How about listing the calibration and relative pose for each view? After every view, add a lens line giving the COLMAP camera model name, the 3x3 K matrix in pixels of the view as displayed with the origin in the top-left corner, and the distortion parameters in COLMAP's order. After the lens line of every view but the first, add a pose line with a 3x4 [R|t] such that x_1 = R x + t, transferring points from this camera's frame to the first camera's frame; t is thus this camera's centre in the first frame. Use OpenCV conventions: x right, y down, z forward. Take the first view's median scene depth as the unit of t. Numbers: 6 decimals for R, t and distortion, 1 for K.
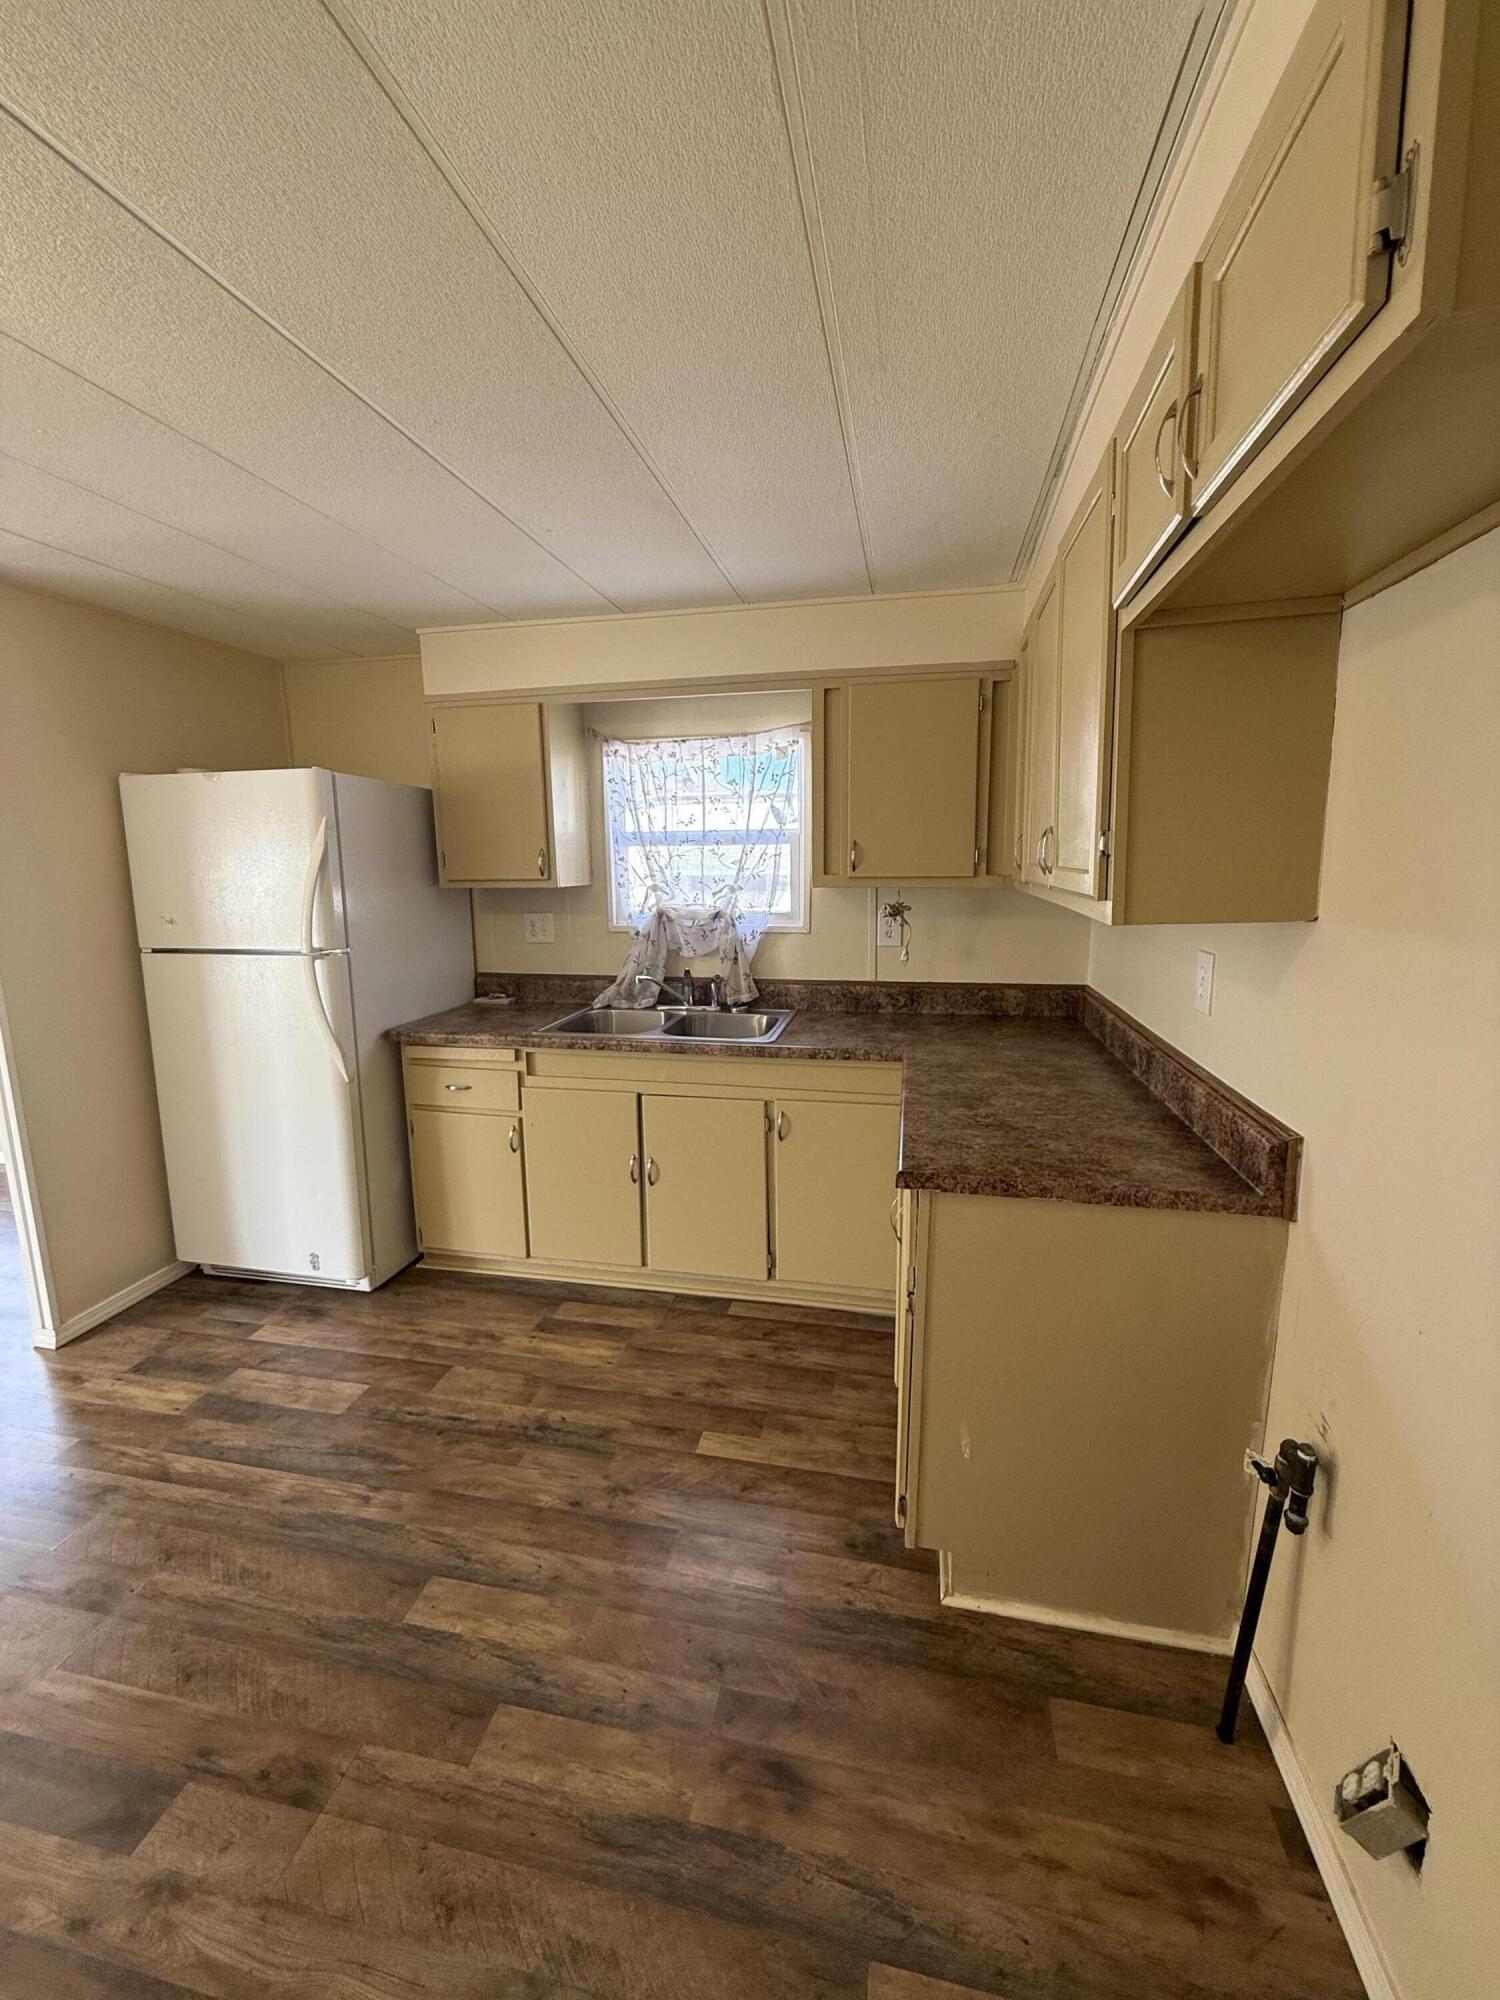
lens RADIAL K [[796.1, 0, 752.4], [0, 796.1, 991.4], [0, 0, 1]] dist [-0.002691, 0.001781]
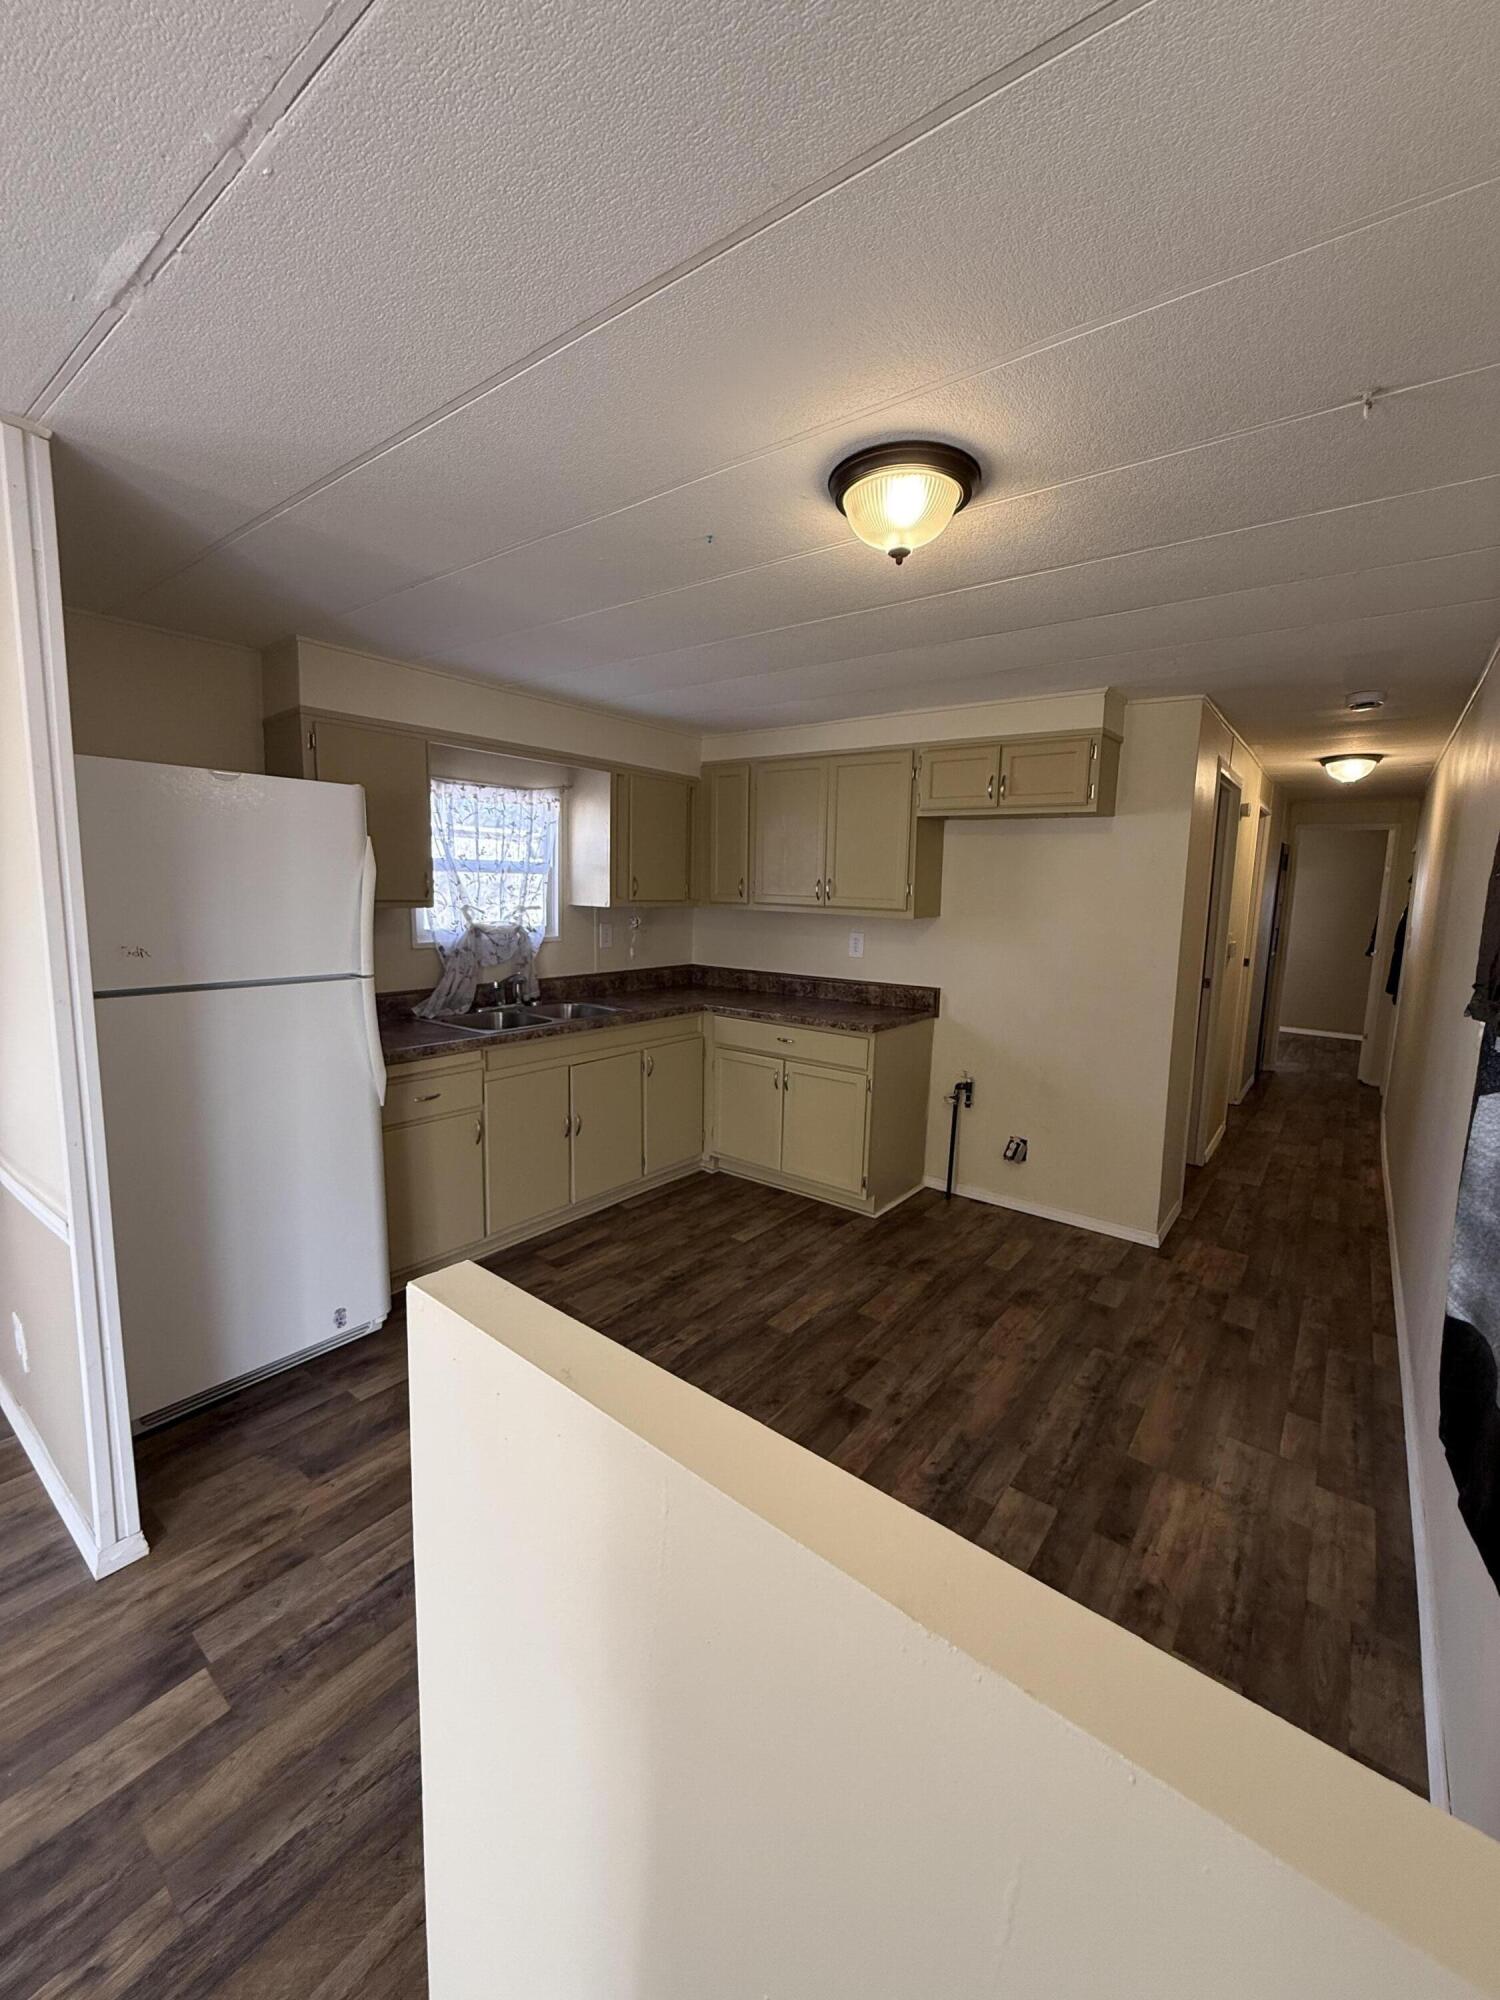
lens RADIAL K [[796.1, 0, 752.4], [0, 796.1, 991.4], [0, 0, 1]] dist [-0.002691, 0.001781]
pose [[0.435946, -0.096231, 0.894813, -1.231171], [0.122455, 0.991363, 0.046955, -0.016515], [-0.891603, 0.089104, 0.443965, 0.156933]]
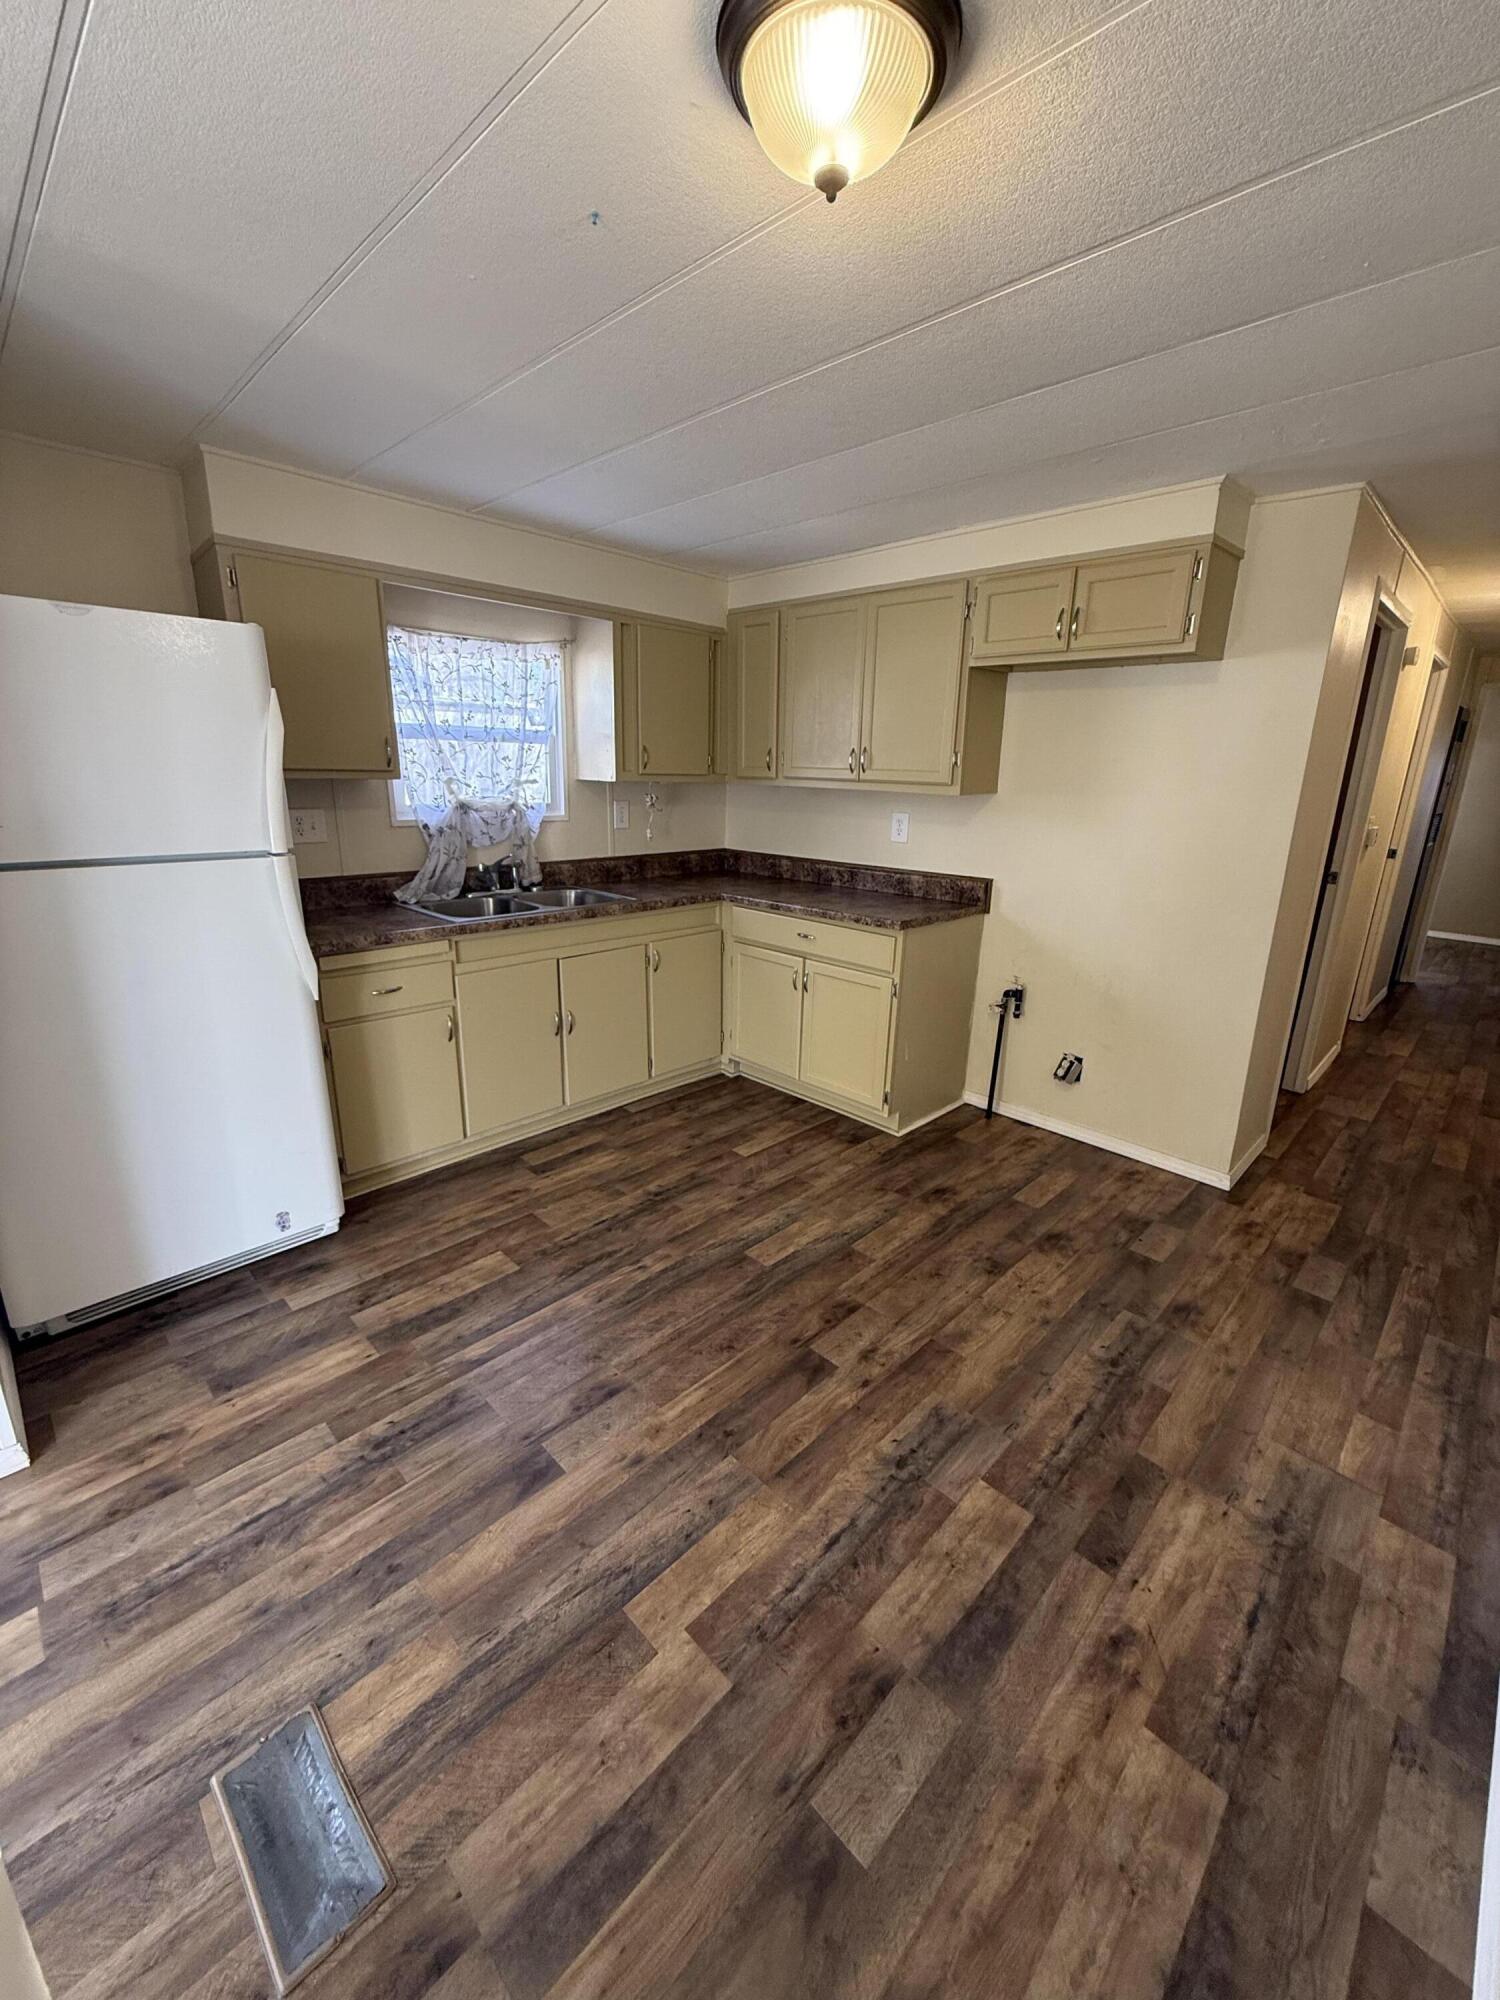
lens RADIAL K [[796.1, 0, 752.4], [0, 796.1, 991.4], [0, 0, 1]] dist [-0.002691, 0.001781]
pose [[0.544609, -0.203760, 0.813562, -1.011455], [0.112022, 0.979020, 0.170211, 0.008417], [-0.831175, -0.001562, 0.556008, 0.112646]]
